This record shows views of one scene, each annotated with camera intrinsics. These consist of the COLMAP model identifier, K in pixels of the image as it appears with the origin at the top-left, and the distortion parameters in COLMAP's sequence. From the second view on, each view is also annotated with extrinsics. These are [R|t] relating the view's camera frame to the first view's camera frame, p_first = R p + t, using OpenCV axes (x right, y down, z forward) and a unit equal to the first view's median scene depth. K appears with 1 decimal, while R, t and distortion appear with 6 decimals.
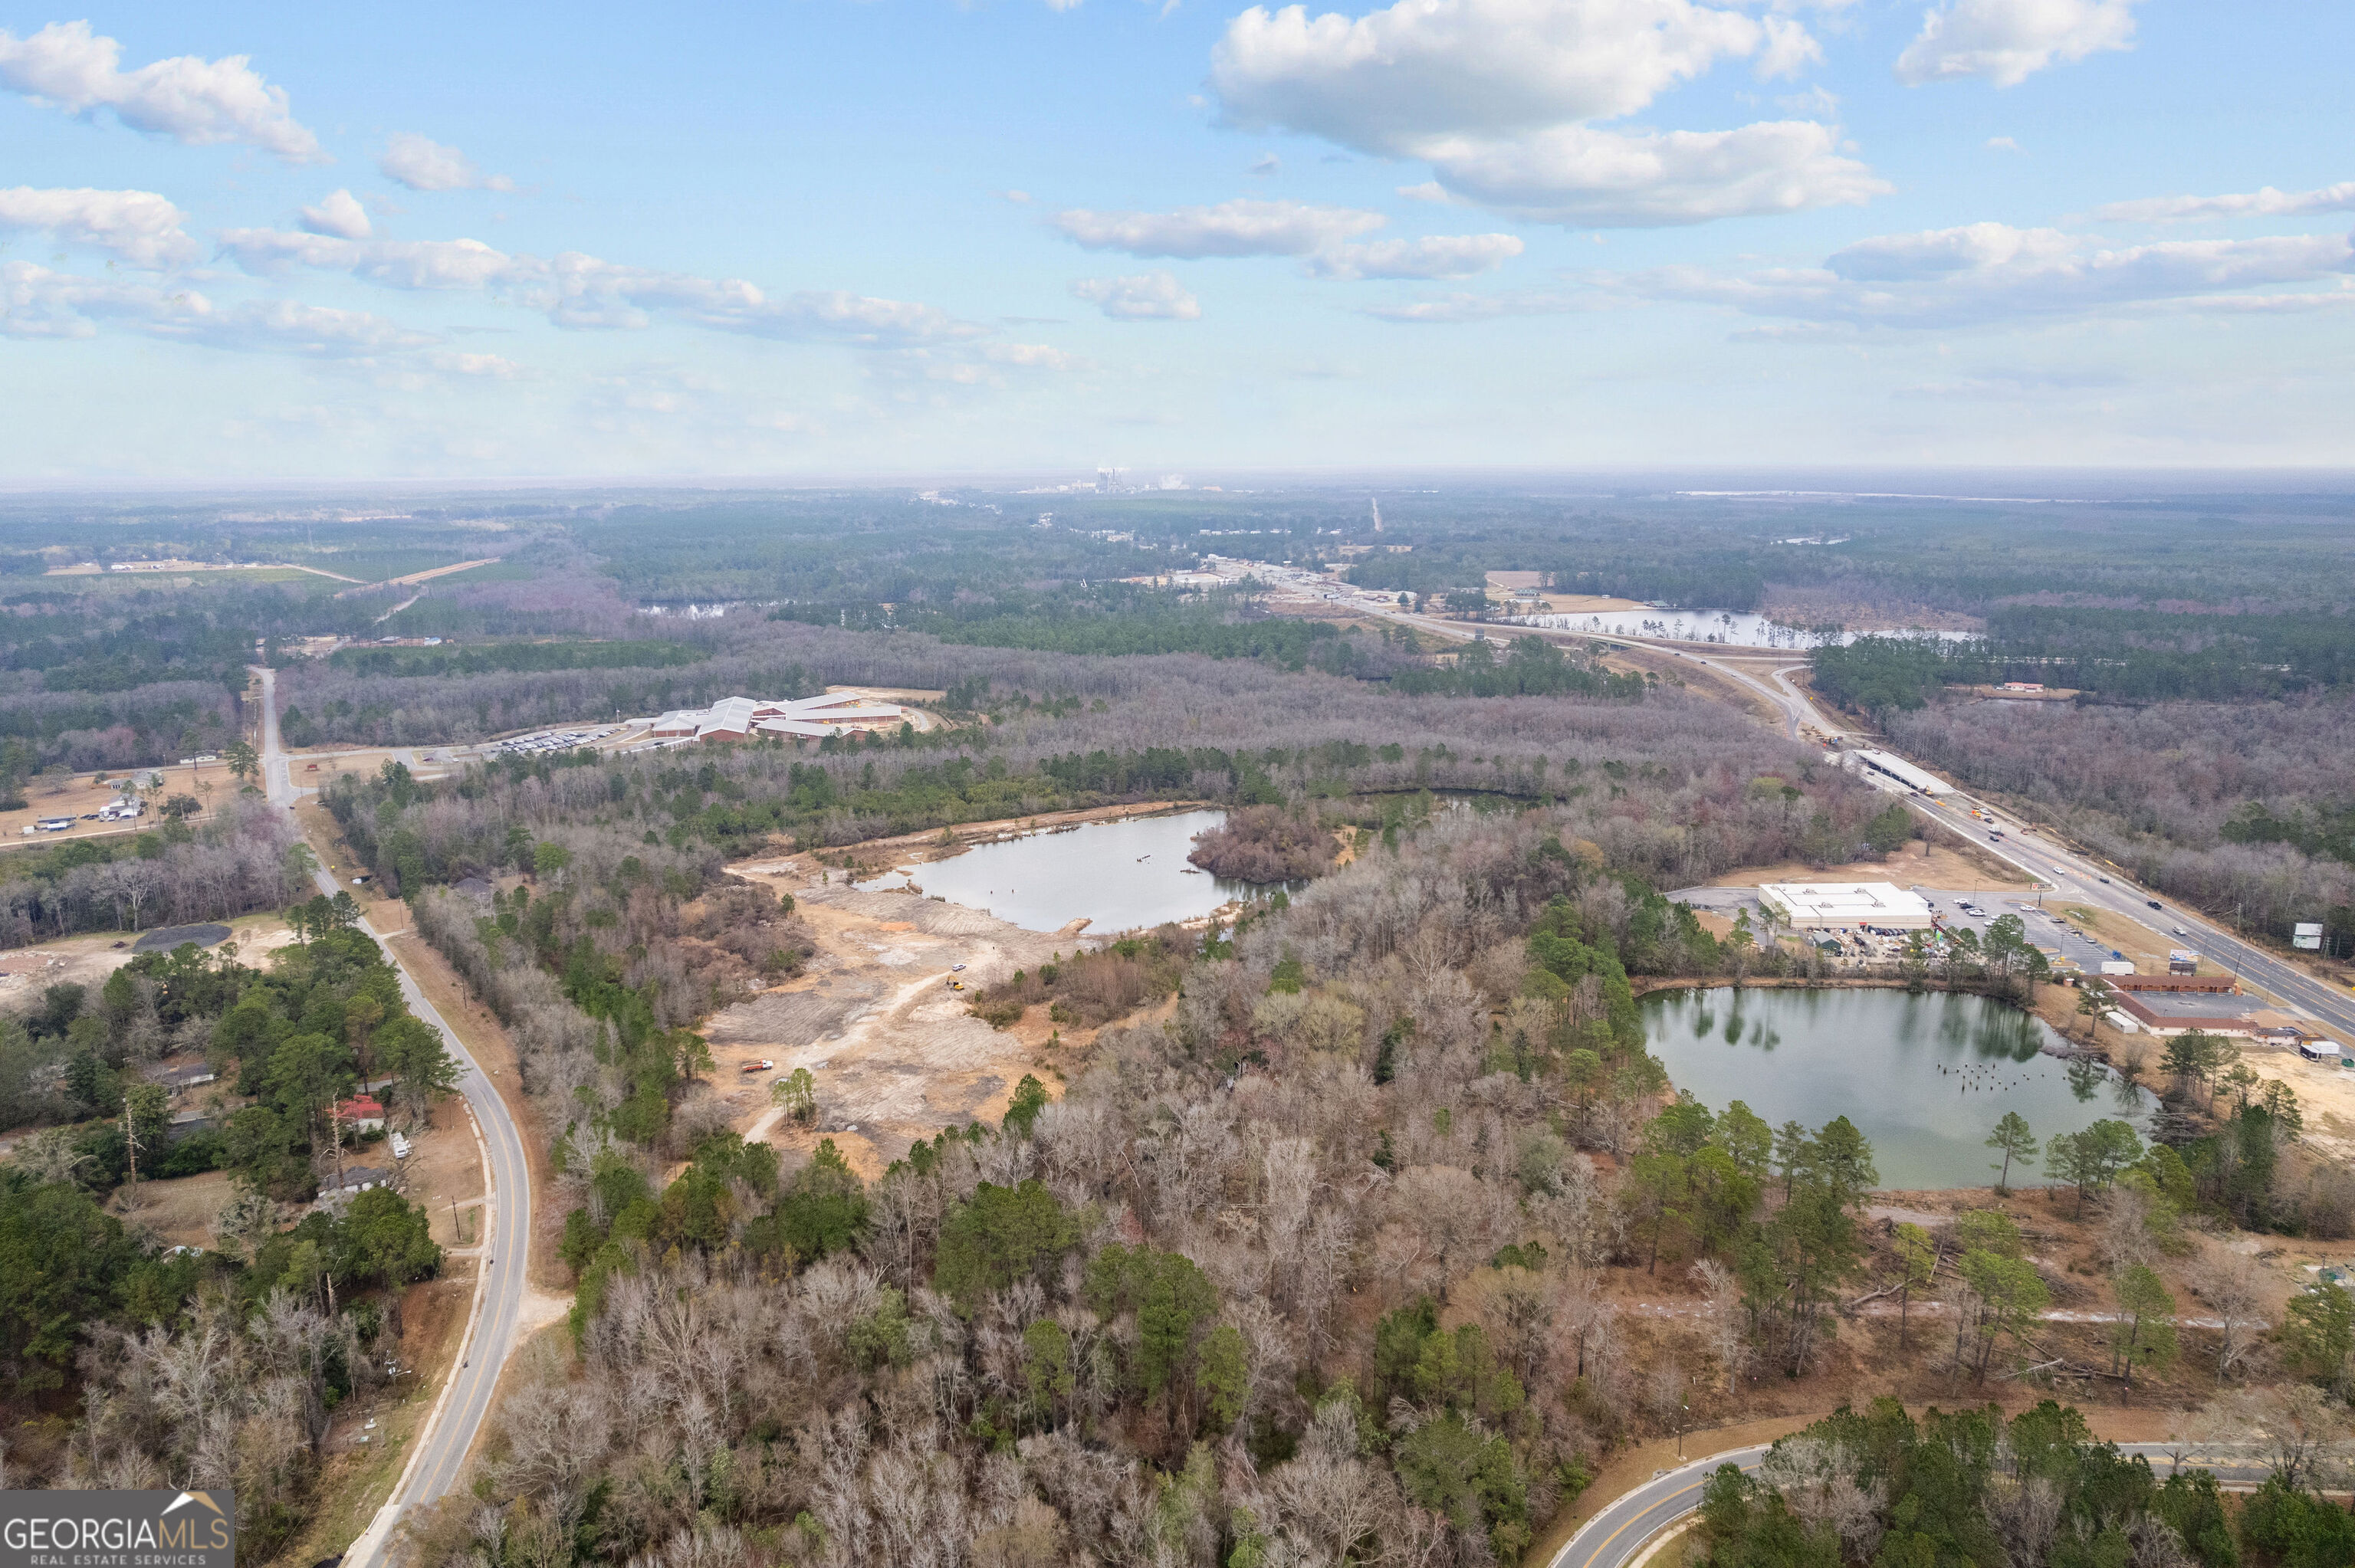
lens RADIAL K [[1511.7, 0, 1184.9], [0, 1511.7, 779.5], [0, 0, 1]] dist [-0.074899, 0.071837]
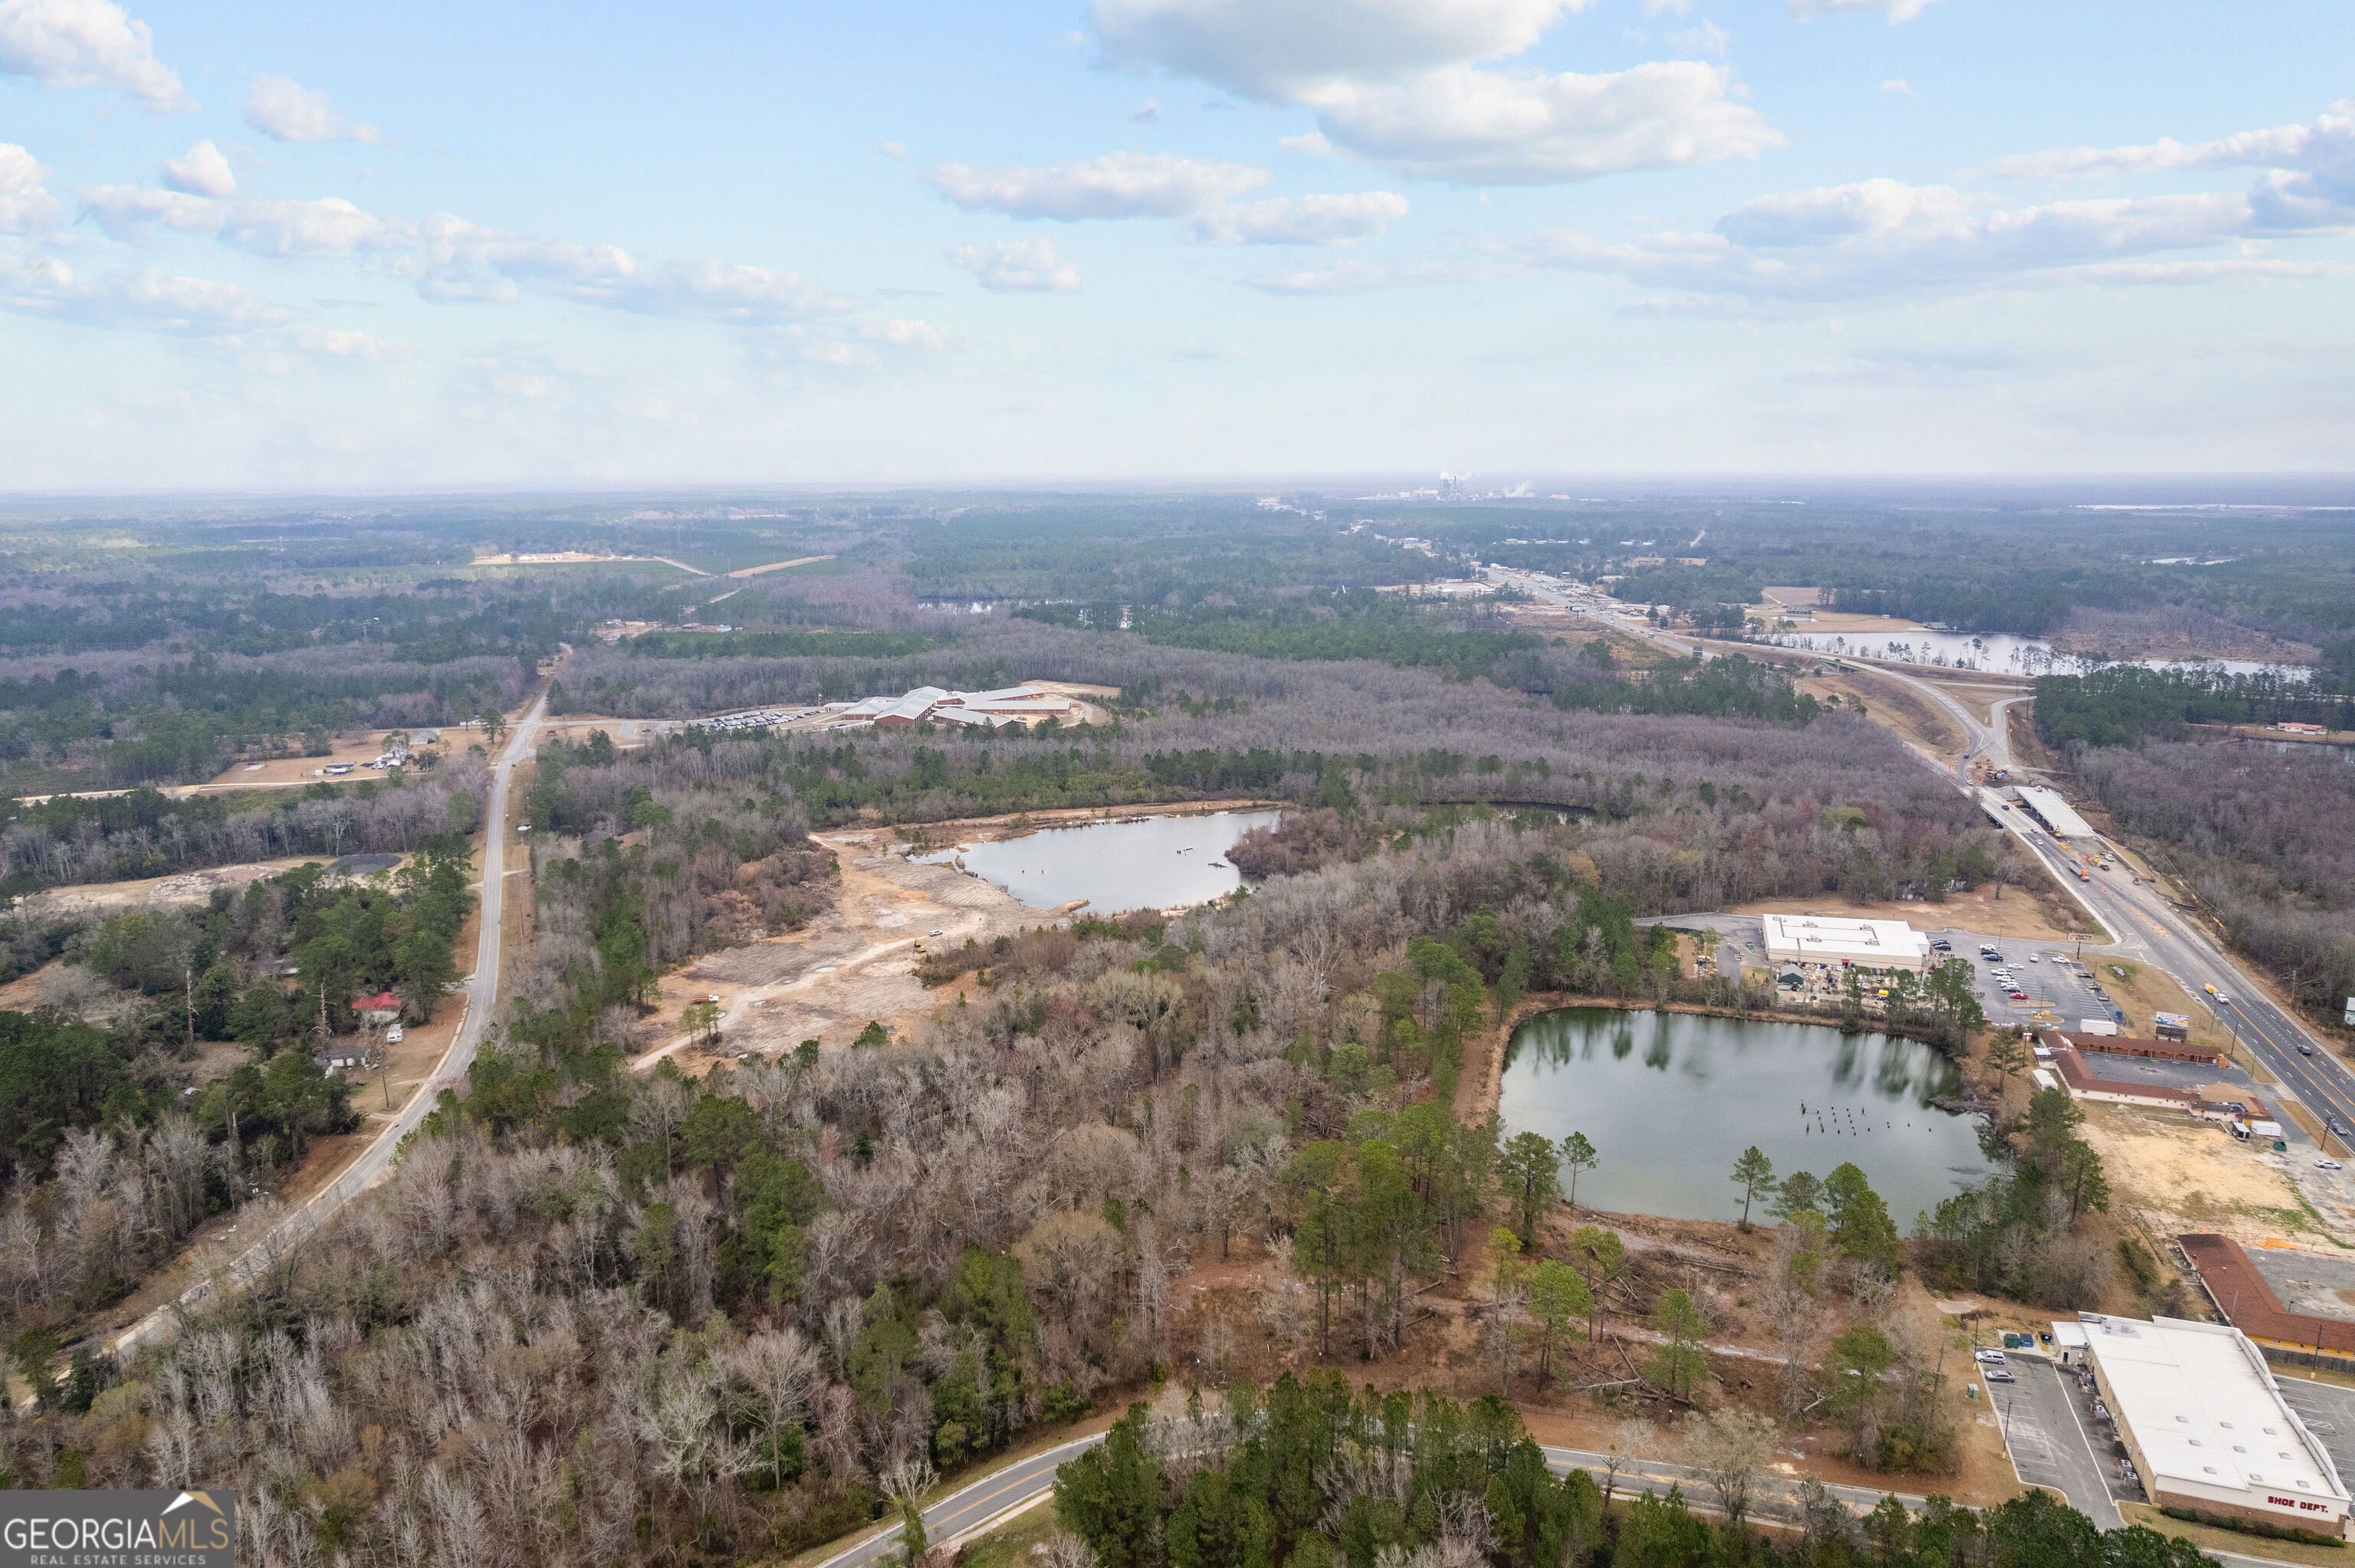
lens RADIAL K [[1511.7, 0, 1184.9], [0, 1511.7, 779.5], [0, 0, 1]] dist [-0.074899, 0.071837]
pose [[0.969791, 0.050109, -0.238735, 0.187733], [-0.051058, 0.998693, 0.002210, 0.000384], [0.238534, 0.010047, 0.971082, -0.018837]]
